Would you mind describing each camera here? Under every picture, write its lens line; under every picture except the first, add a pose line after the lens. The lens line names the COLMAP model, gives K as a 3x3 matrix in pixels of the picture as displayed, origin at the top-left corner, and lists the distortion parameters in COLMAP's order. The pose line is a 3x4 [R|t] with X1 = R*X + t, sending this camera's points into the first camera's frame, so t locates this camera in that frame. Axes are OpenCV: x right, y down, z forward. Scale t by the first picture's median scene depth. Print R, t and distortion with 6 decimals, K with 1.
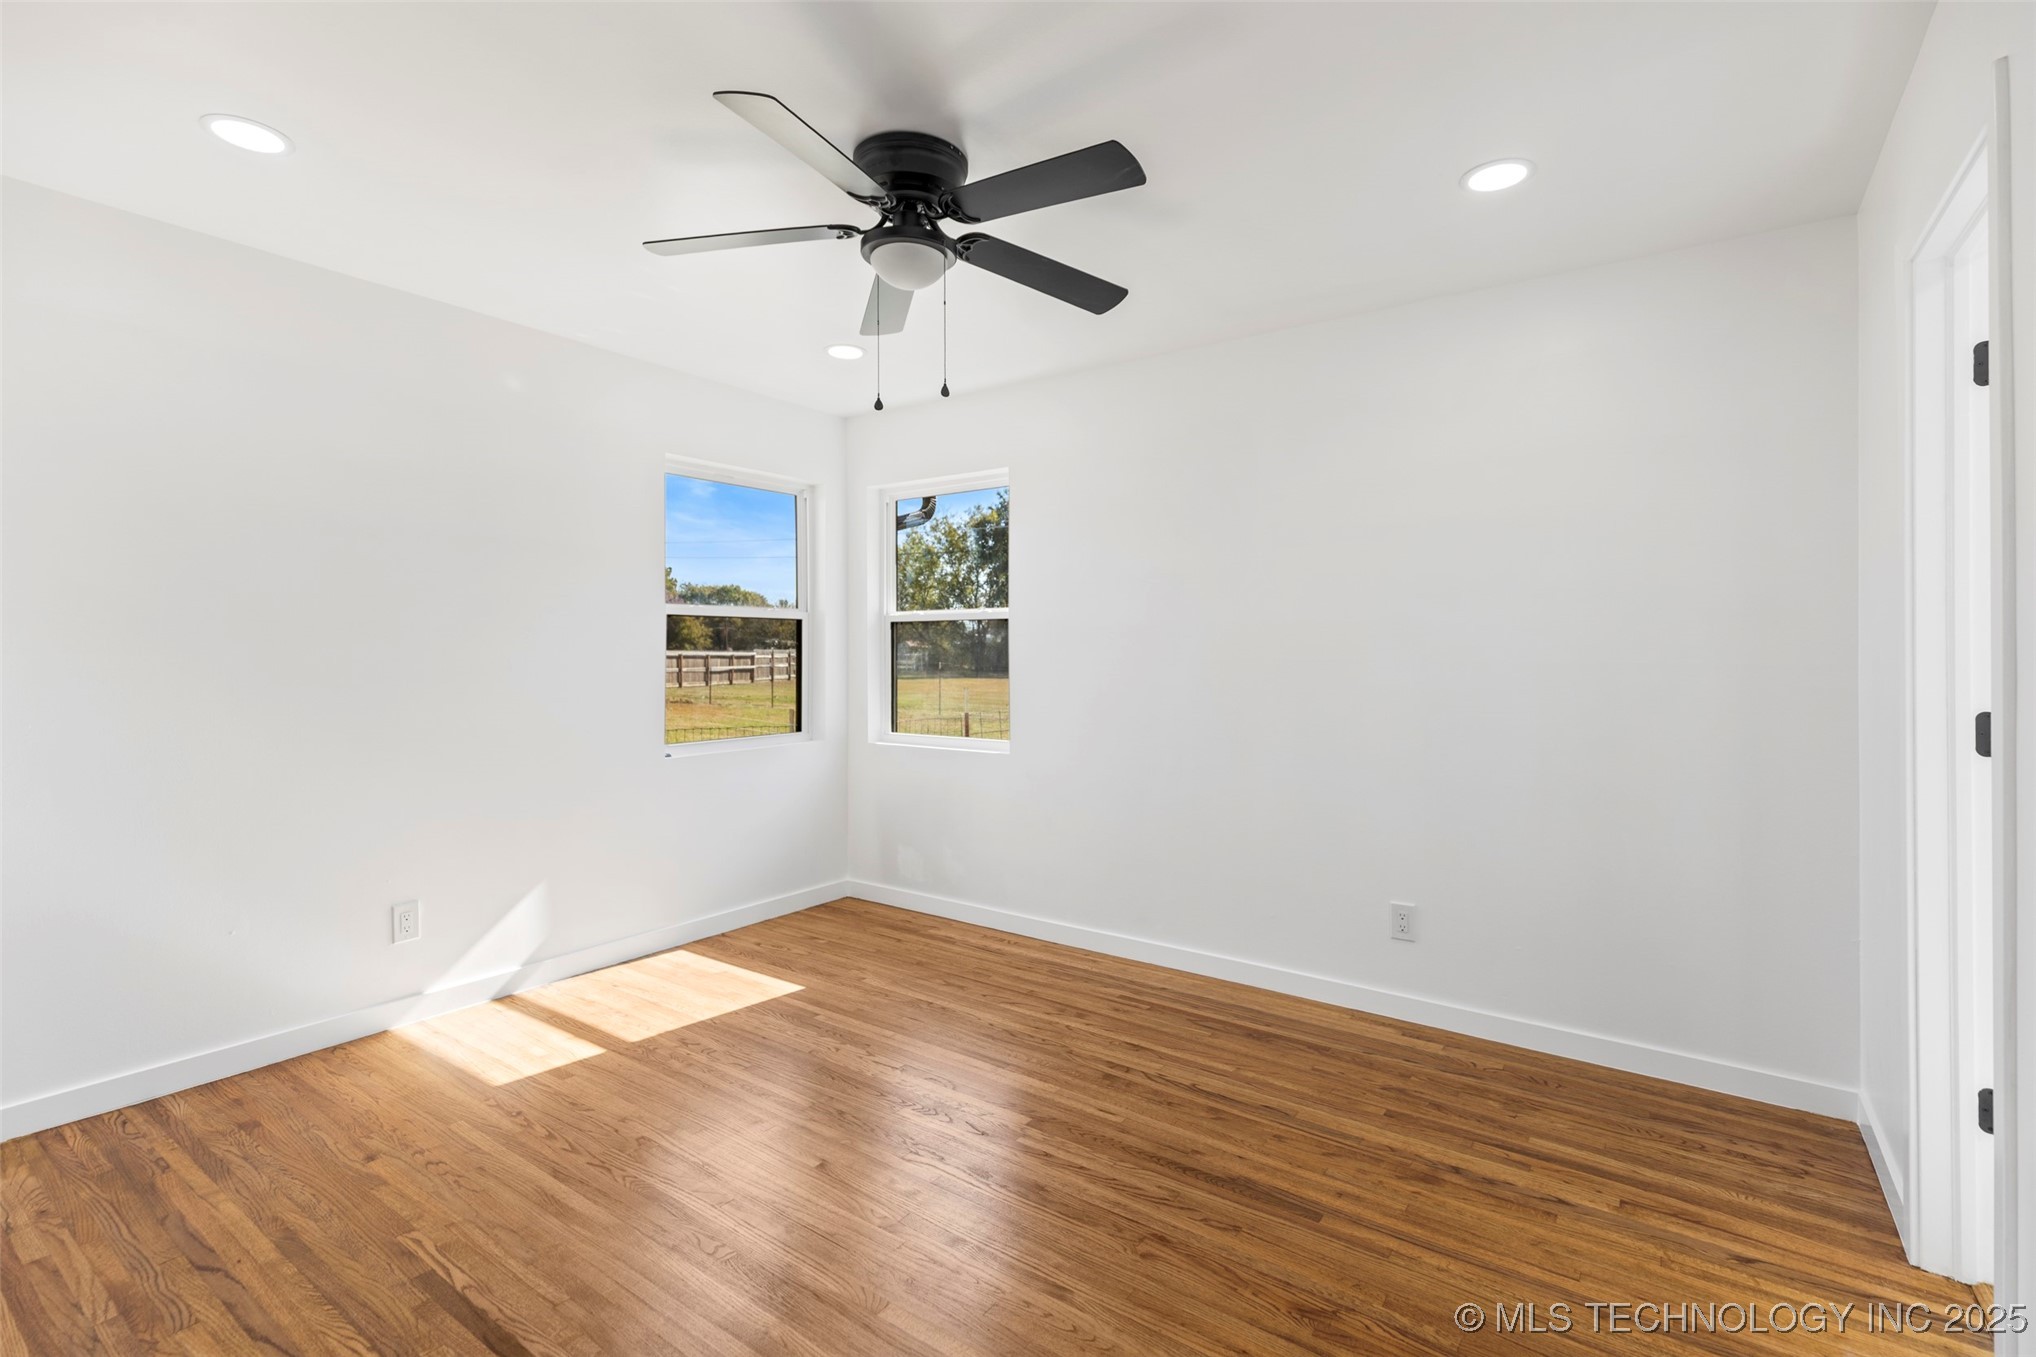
lens RADIAL K [[918.8, 0, 1036.2], [0, 918.8, 656.4], [0, 0, 1]] dist [0.013969, -0.007863]
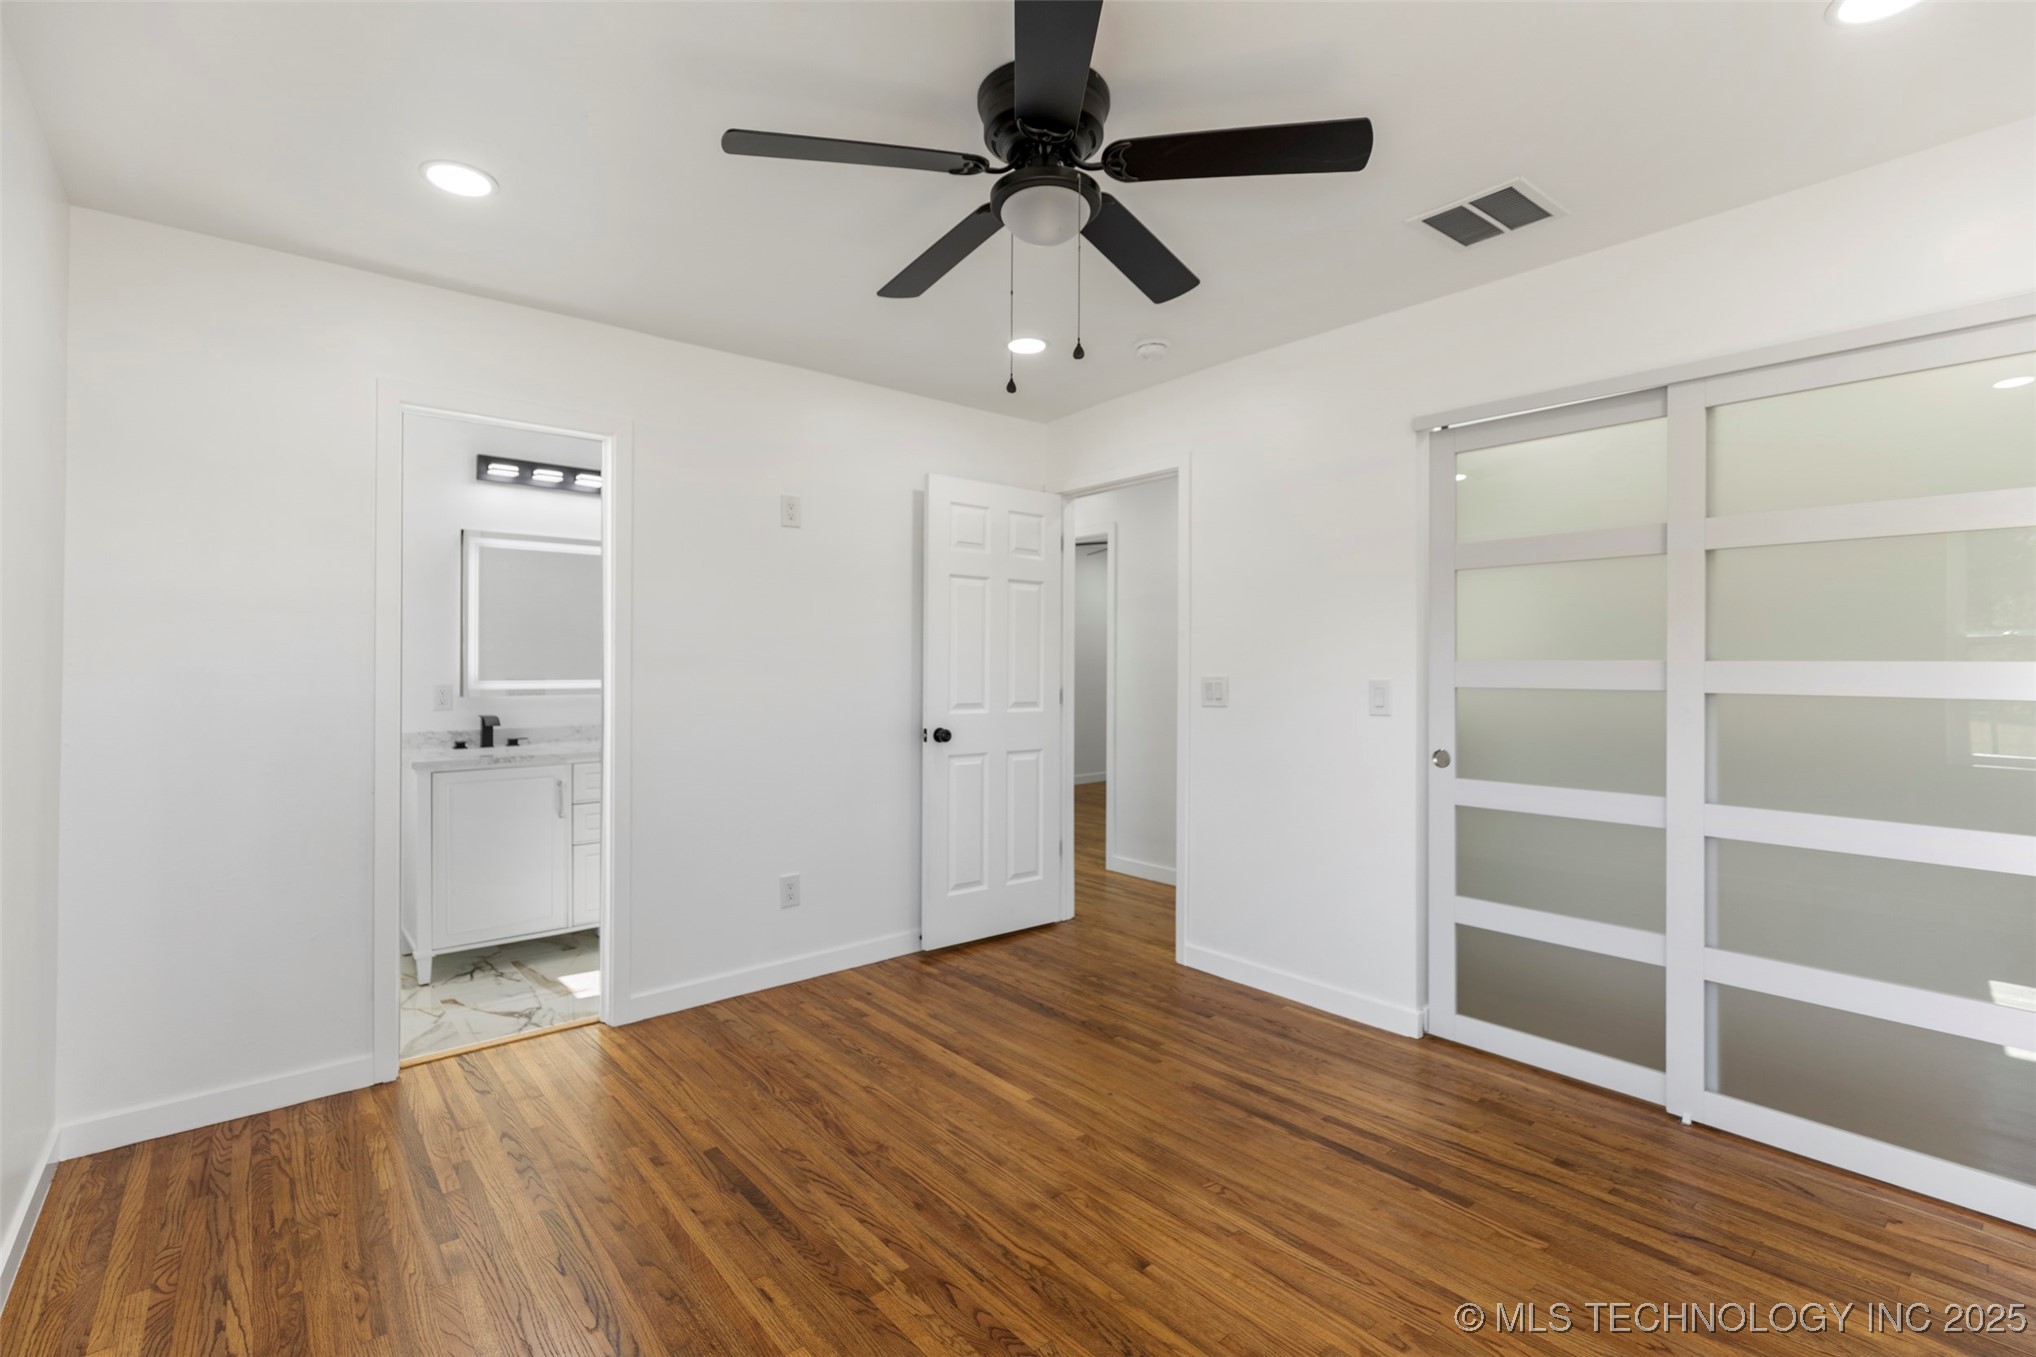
lens RADIAL K [[918.8, 0, 1026.4], [0, 918.8, 674.4], [0, 0, 1]] dist [0.013969, -0.007863]
pose [[-0.968351, -0.003212, 0.249572, -0.268434], [-0.001767, 0.999980, 0.006013, -0.000968], [-0.249586, 0.005382, -0.968338, 1.464752]]
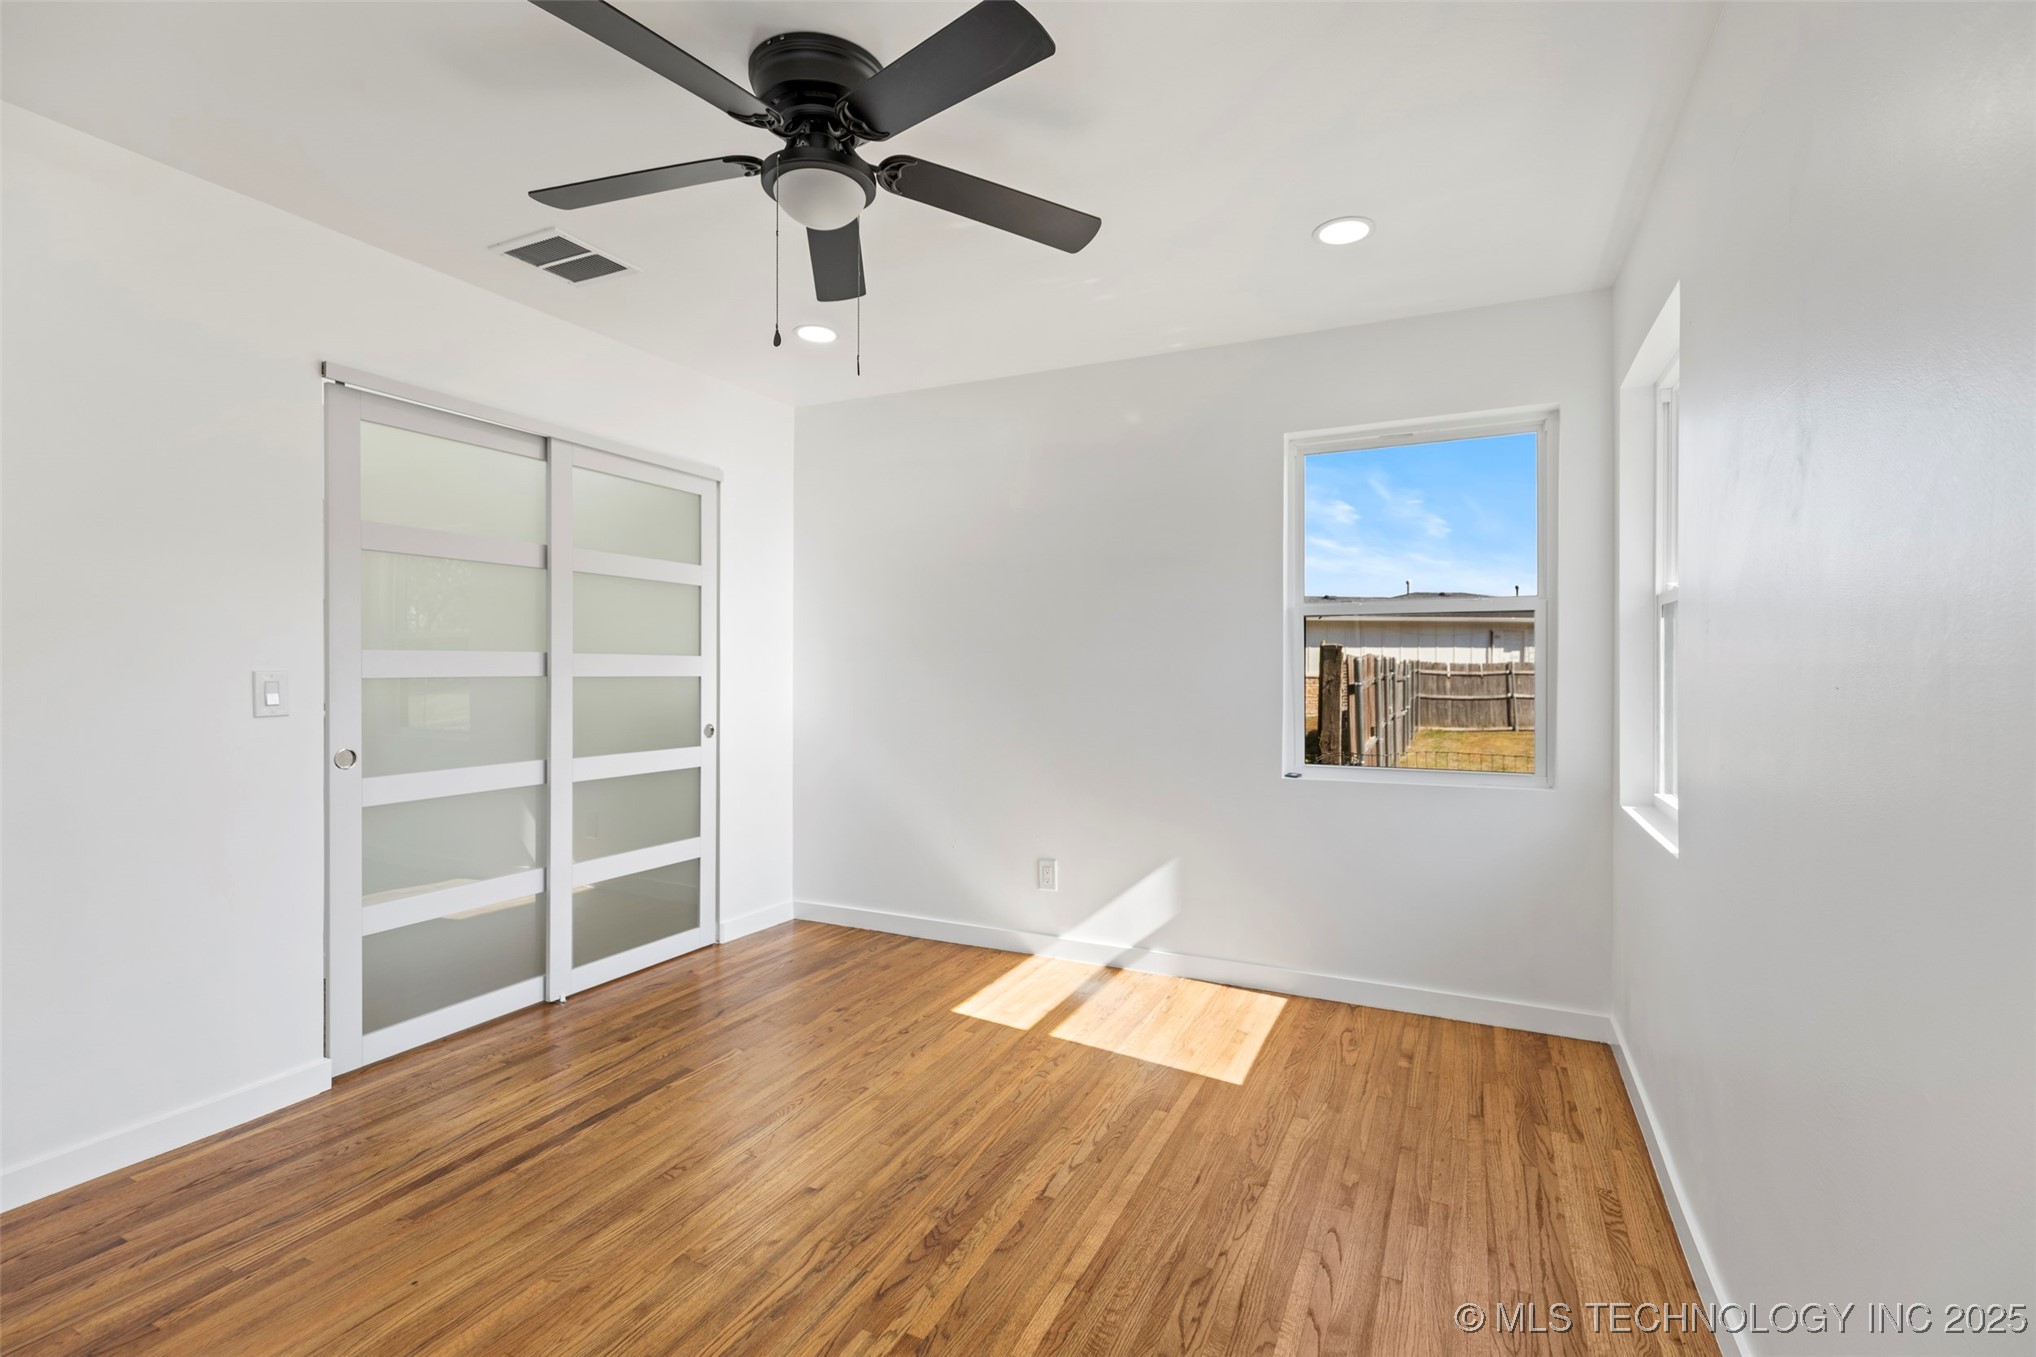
lens RADIAL K [[918.8, 0, 1020.7], [0, 918.8, 667.6], [0, 0, 1]] dist [0.013969, -0.007863]
pose [[0.160297, 0.003647, -0.987062, 0.590533], [-0.000124, 0.999993, 0.003674, 0.004228], [0.987069, -0.000467, 0.160297, 0.838841]]
